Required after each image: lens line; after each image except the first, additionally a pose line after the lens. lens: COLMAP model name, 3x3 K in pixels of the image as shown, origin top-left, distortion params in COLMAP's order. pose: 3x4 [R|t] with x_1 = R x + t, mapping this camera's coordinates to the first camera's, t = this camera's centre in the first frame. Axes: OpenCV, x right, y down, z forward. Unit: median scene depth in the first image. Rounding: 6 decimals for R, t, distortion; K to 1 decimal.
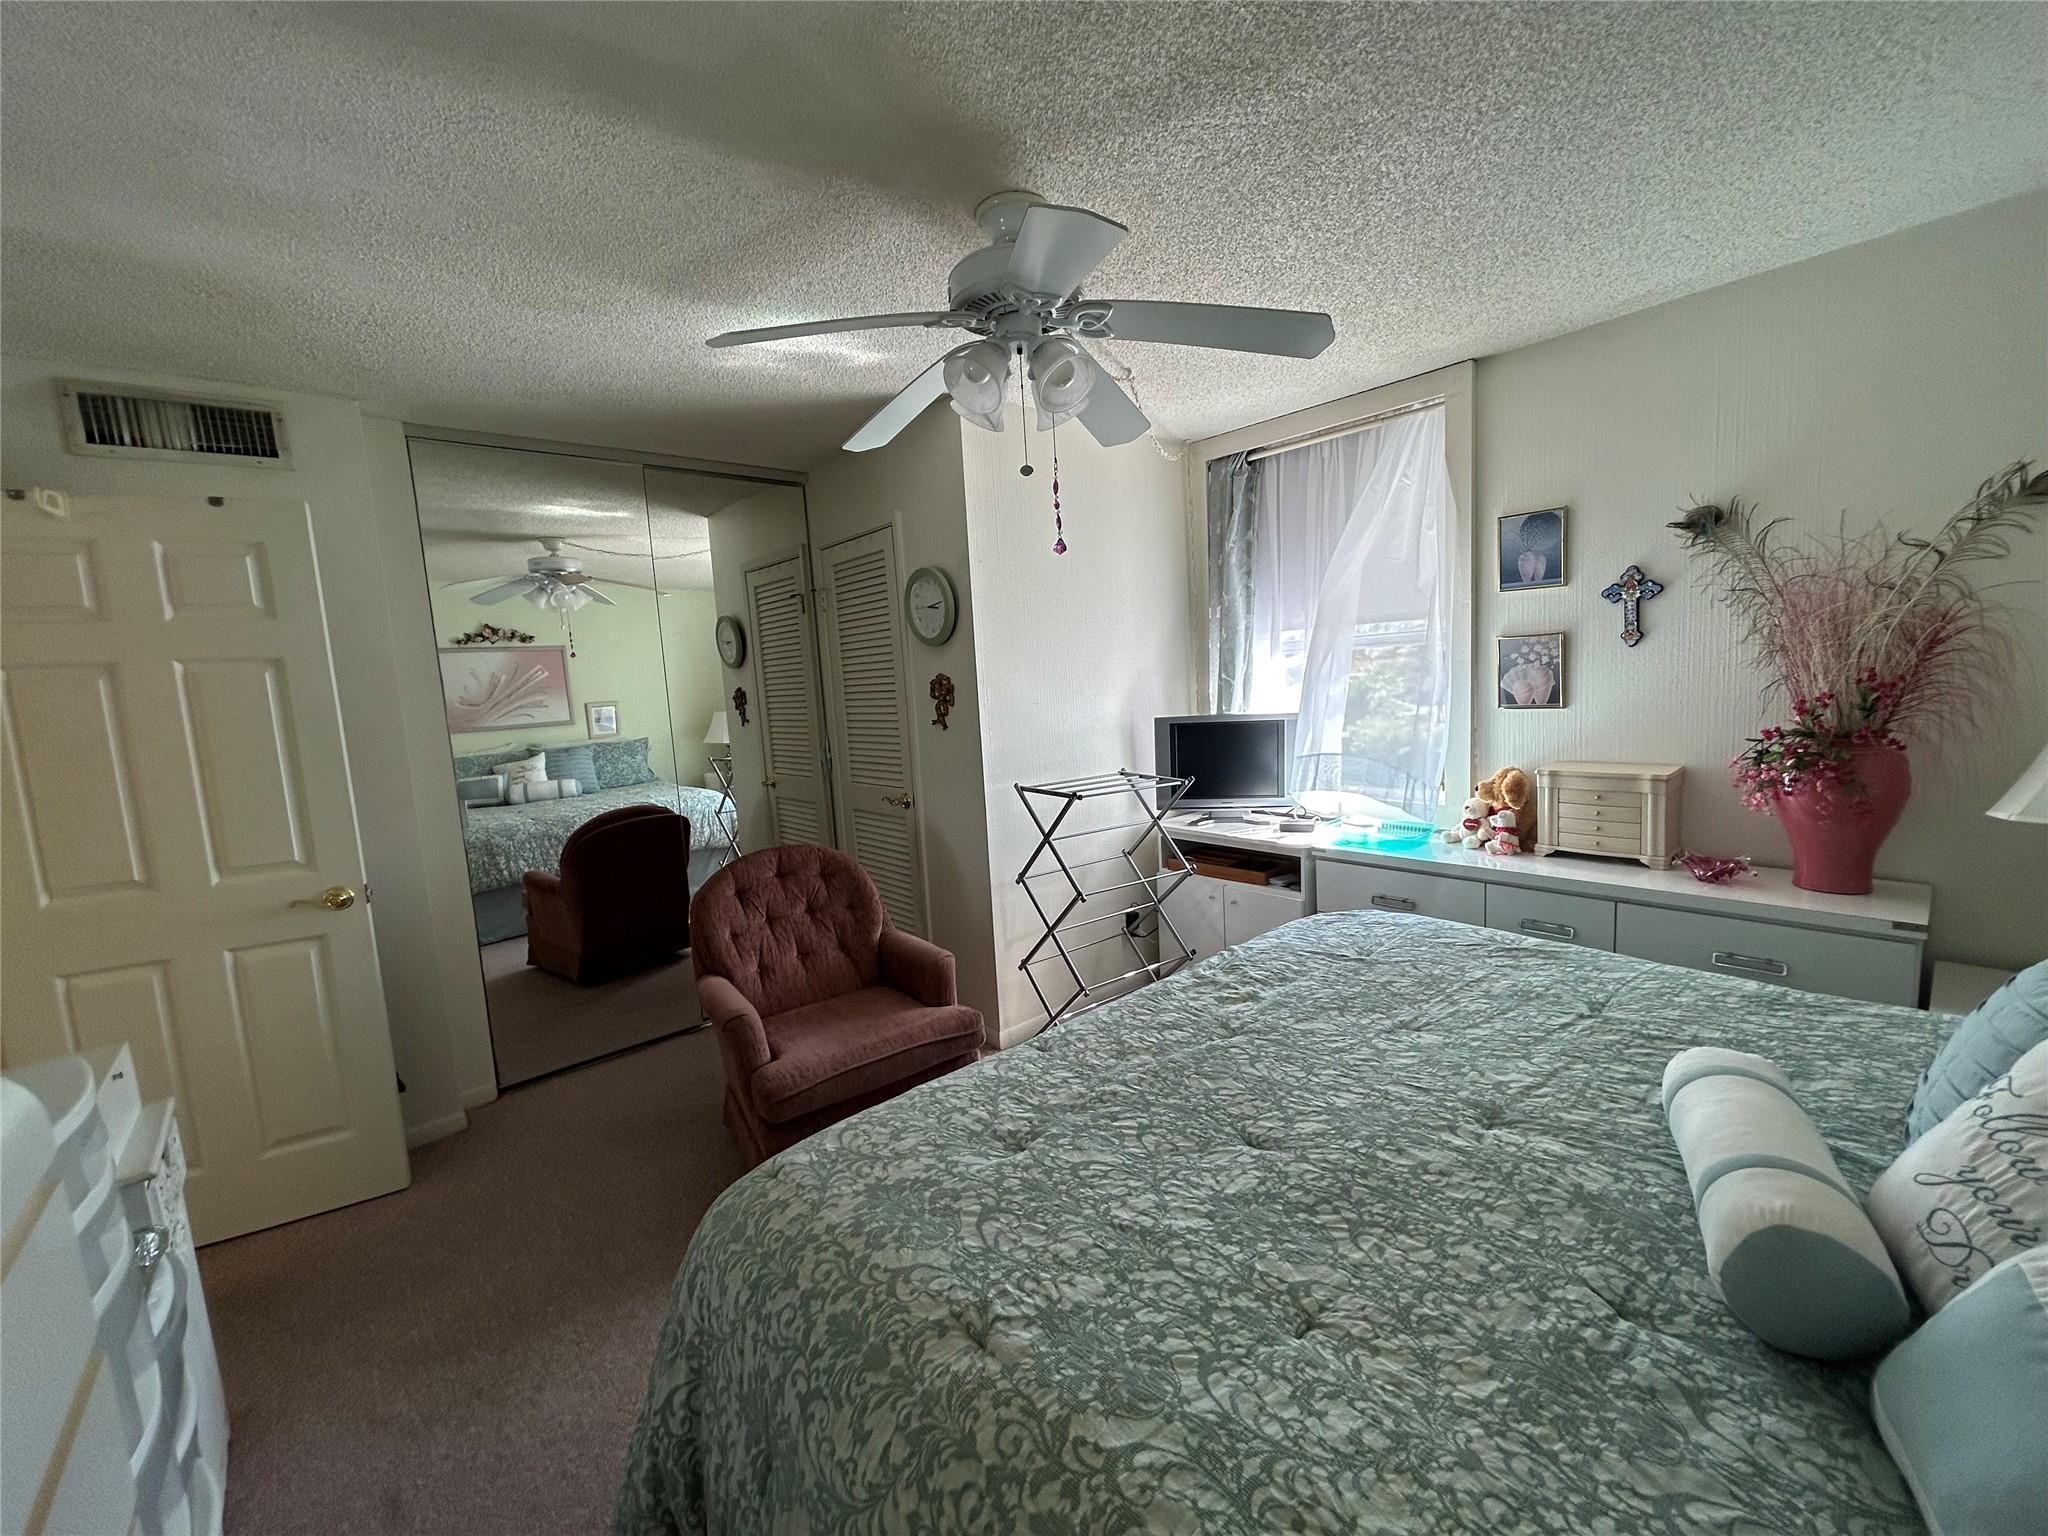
lens RADIAL K [[827.7, 0, 1016.9], [0, 827.7, 766.9], [0, 0, 1]] dist [-0.001950, -0.000262]
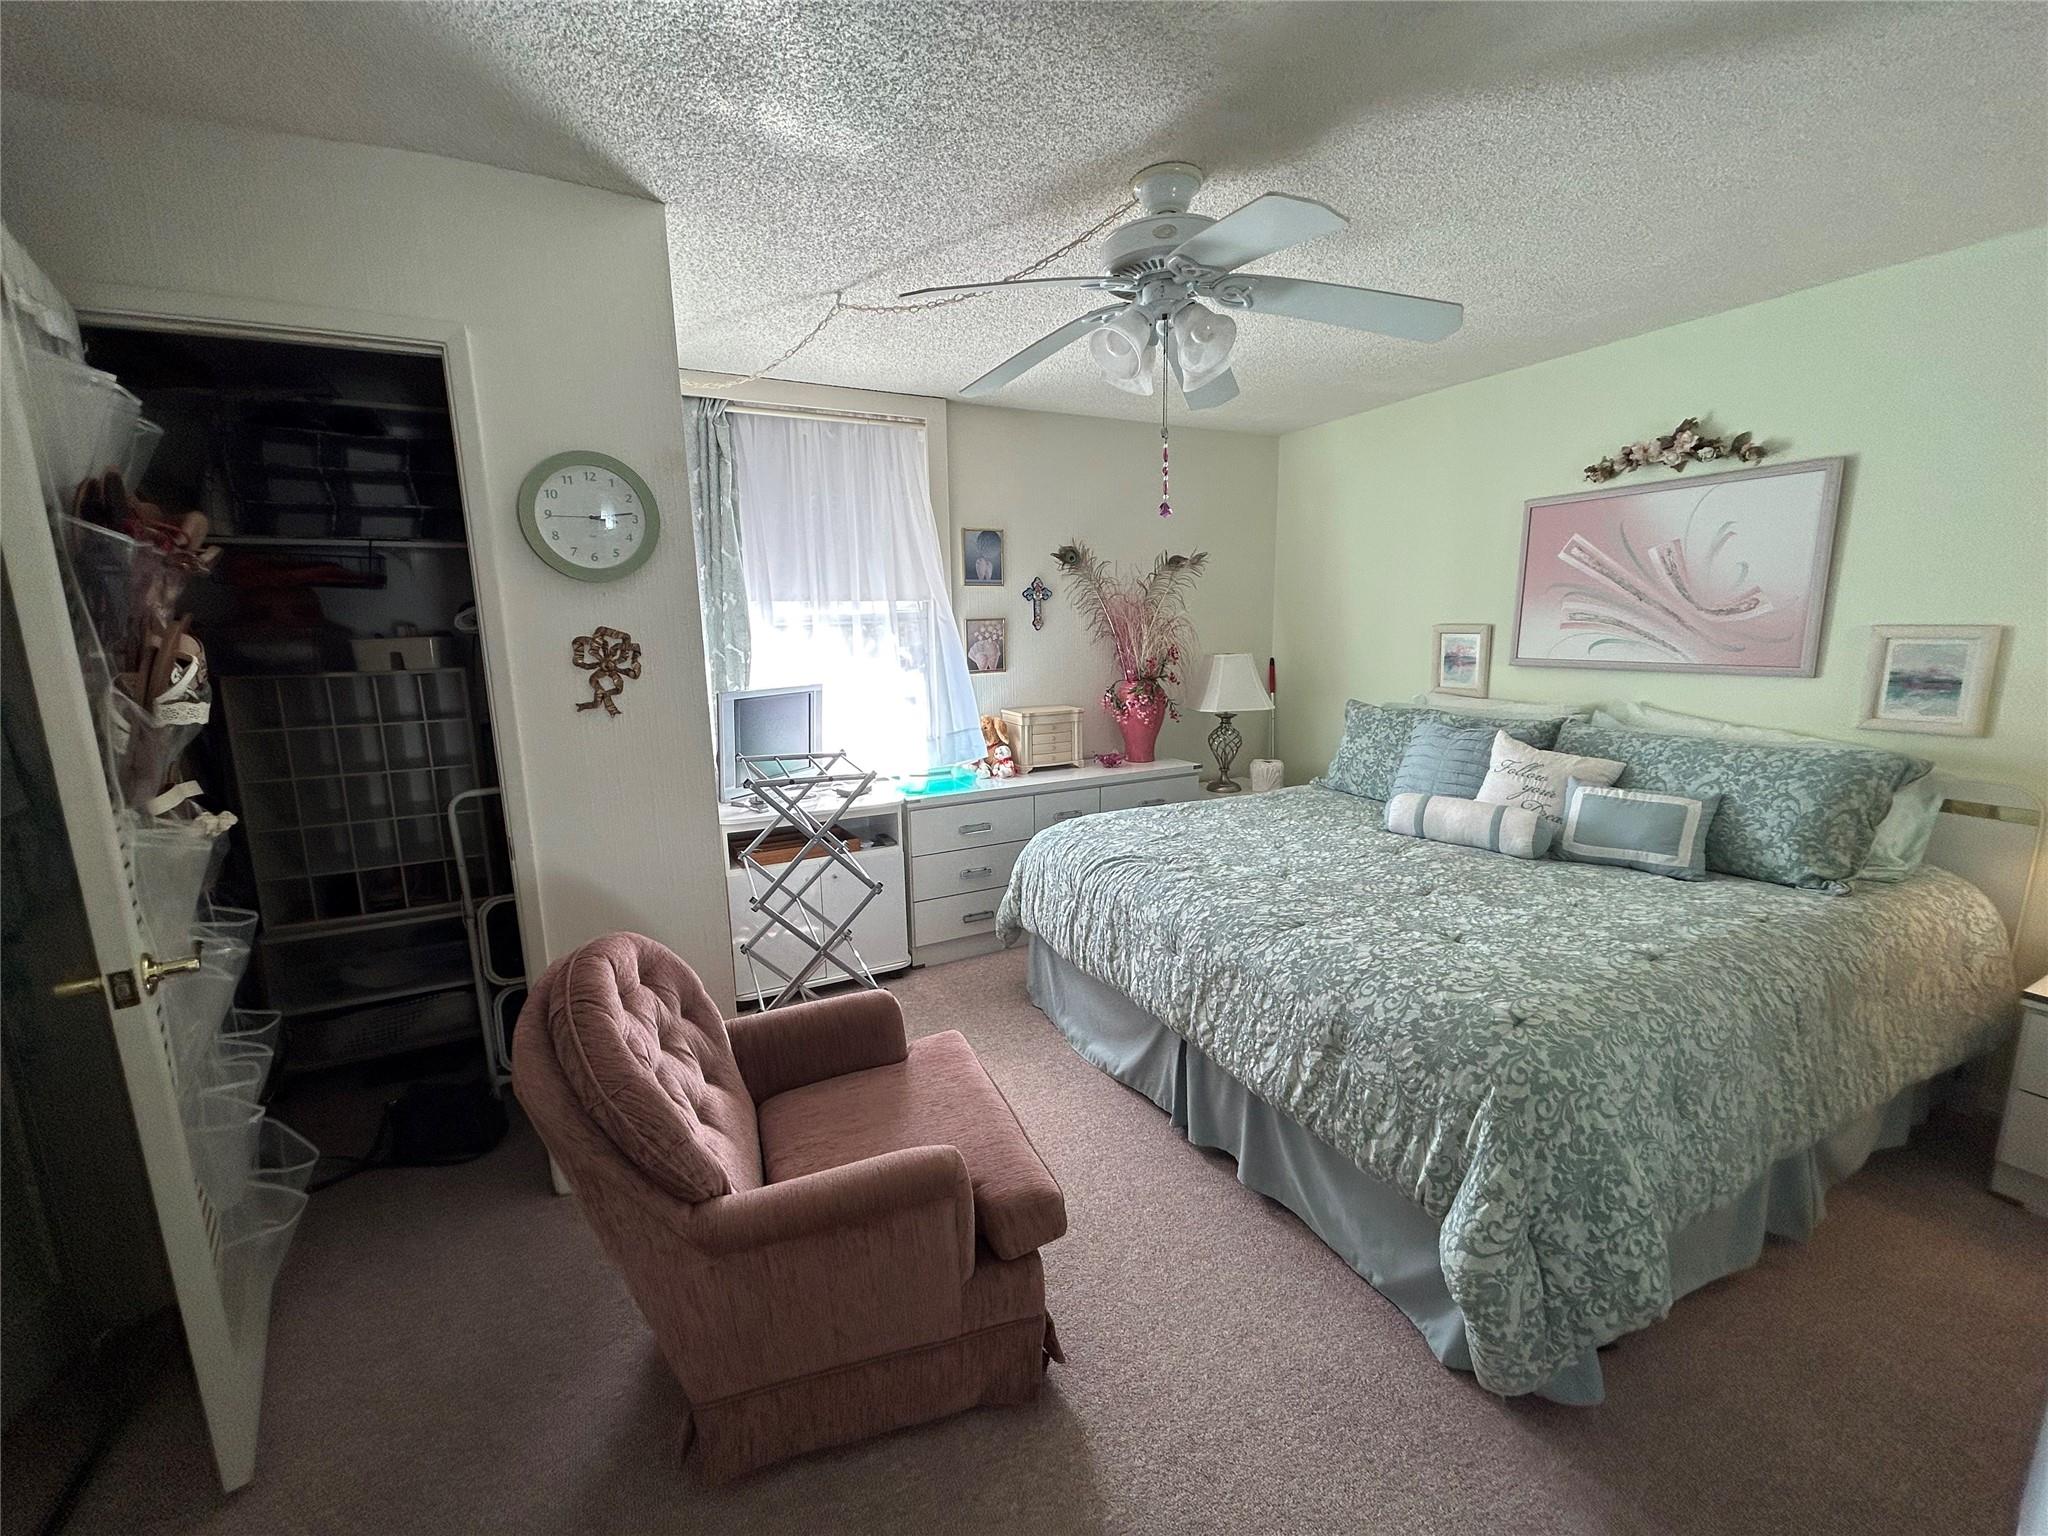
lens RADIAL K [[827.7, 0, 1023.2], [0, 827.7, 769.4], [0, 0, 1]] dist [-0.001950, -0.000262]
pose [[0.233705, -0.115772, 0.965390, -0.770647], [0.114318, 0.989271, 0.090961, -0.032241], [-0.965564, 0.089103, 0.244433, 0.664949]]
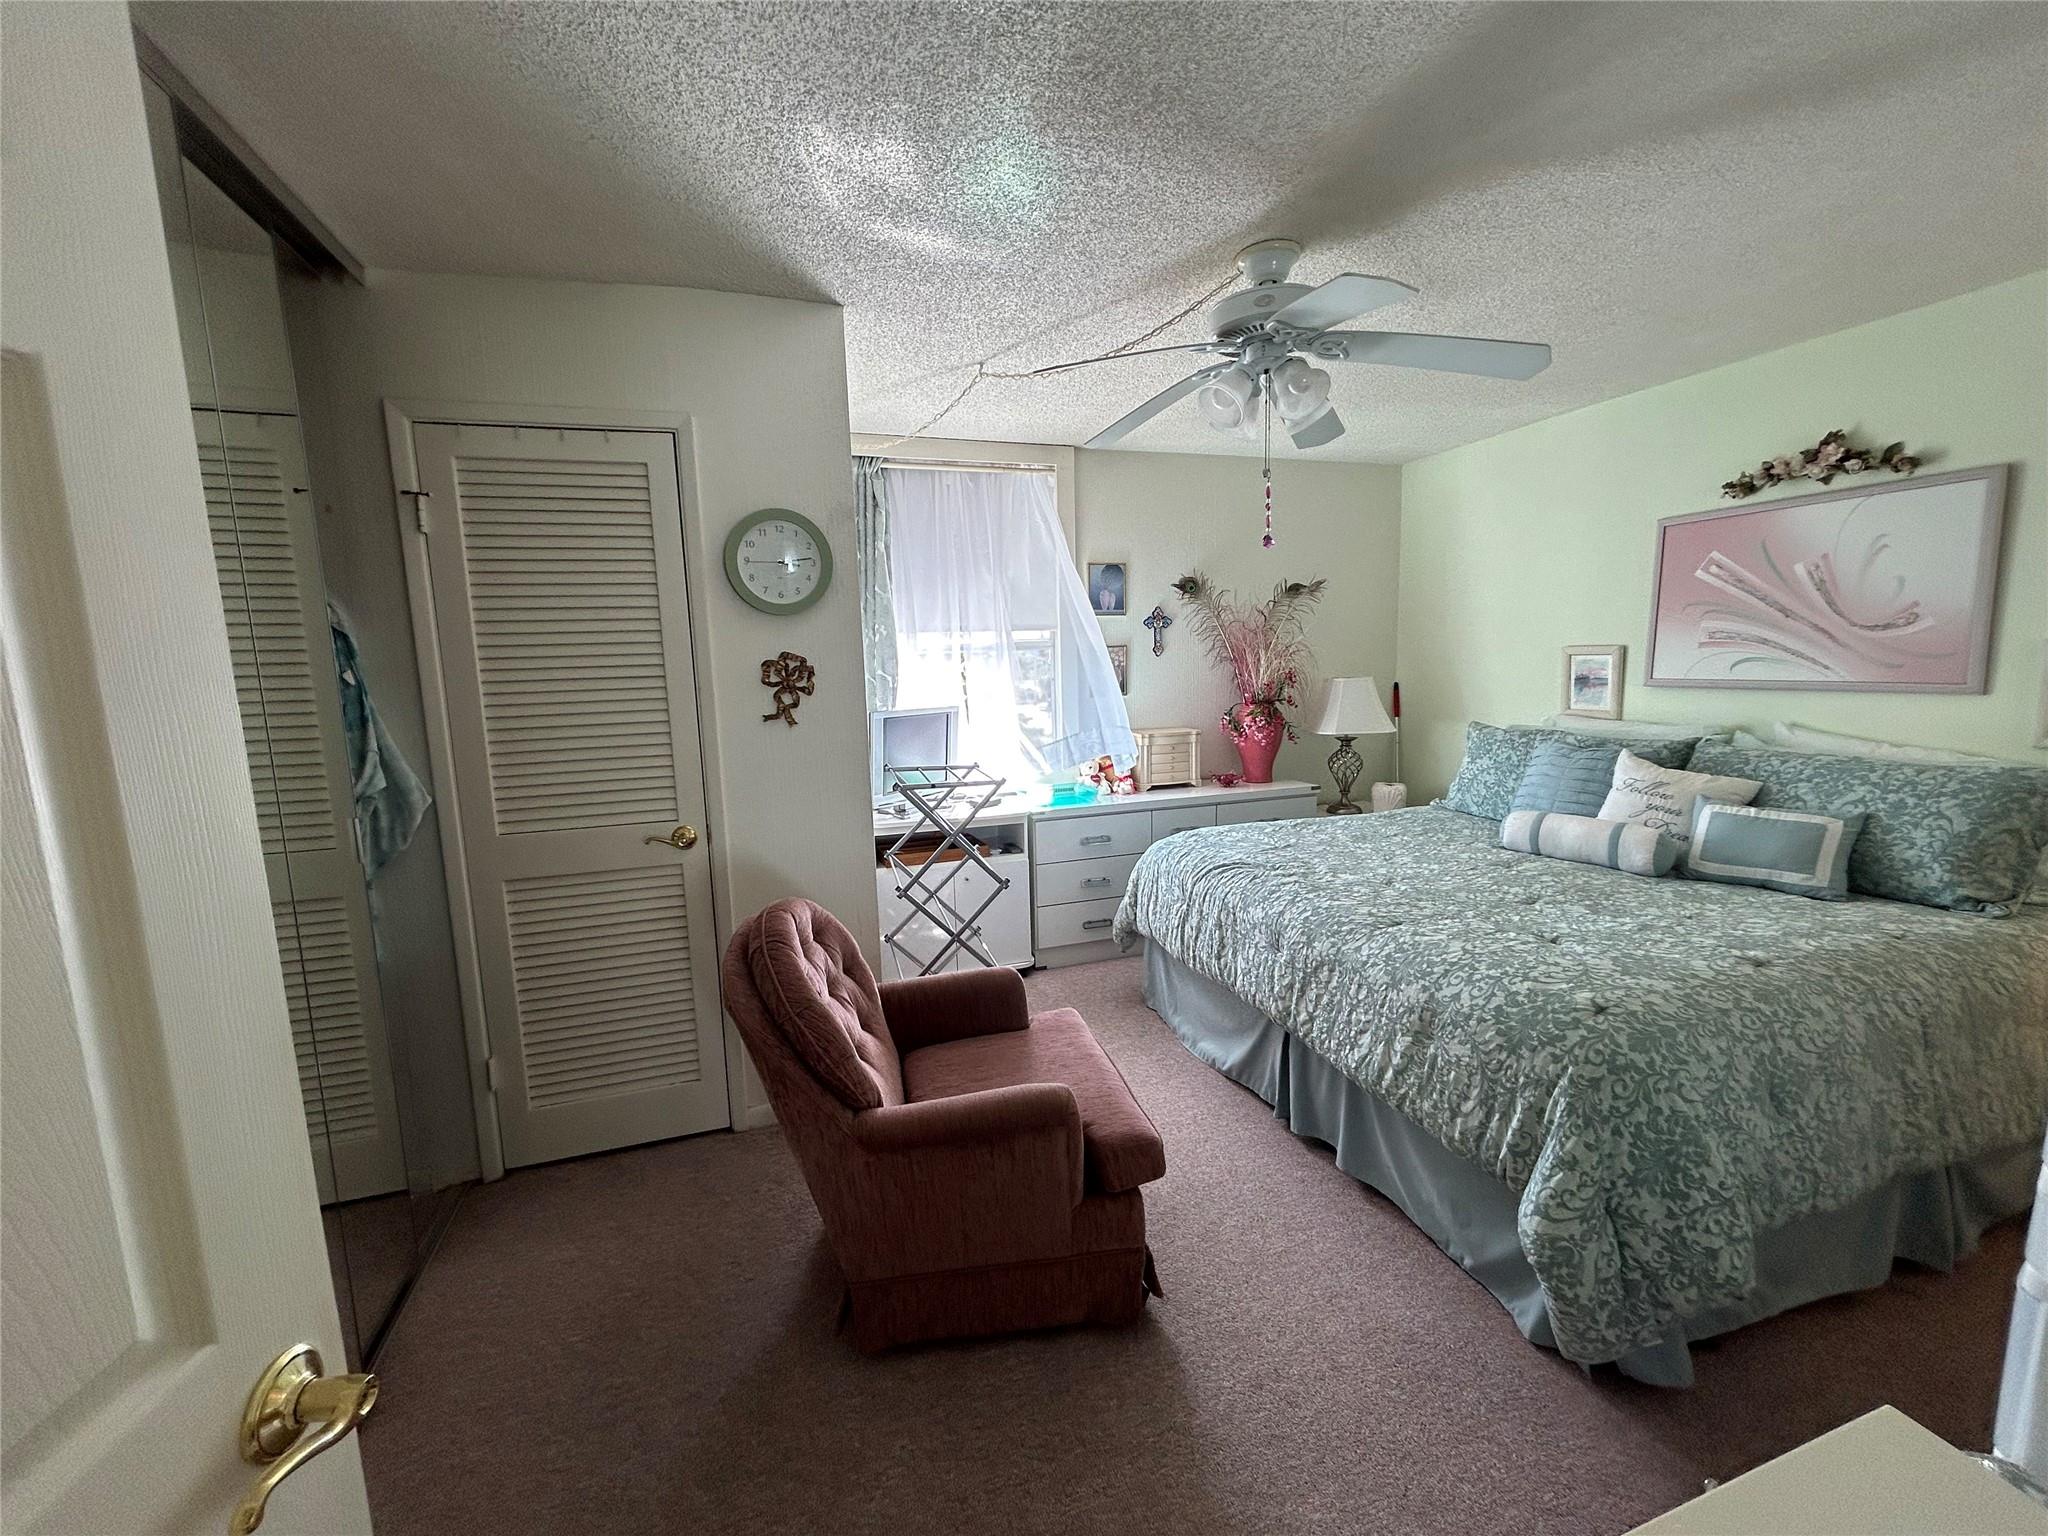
lens RADIAL K [[827.7, 0, 1020.3], [0, 827.7, 769.3], [0, 0, 1]] dist [-0.001950, -0.000262]
pose [[0.382898, -0.074403, 0.920789, -0.867814], [0.110137, 0.993319, 0.034465, -0.010359], [-0.917202, 0.088216, 0.388535, 0.627513]]
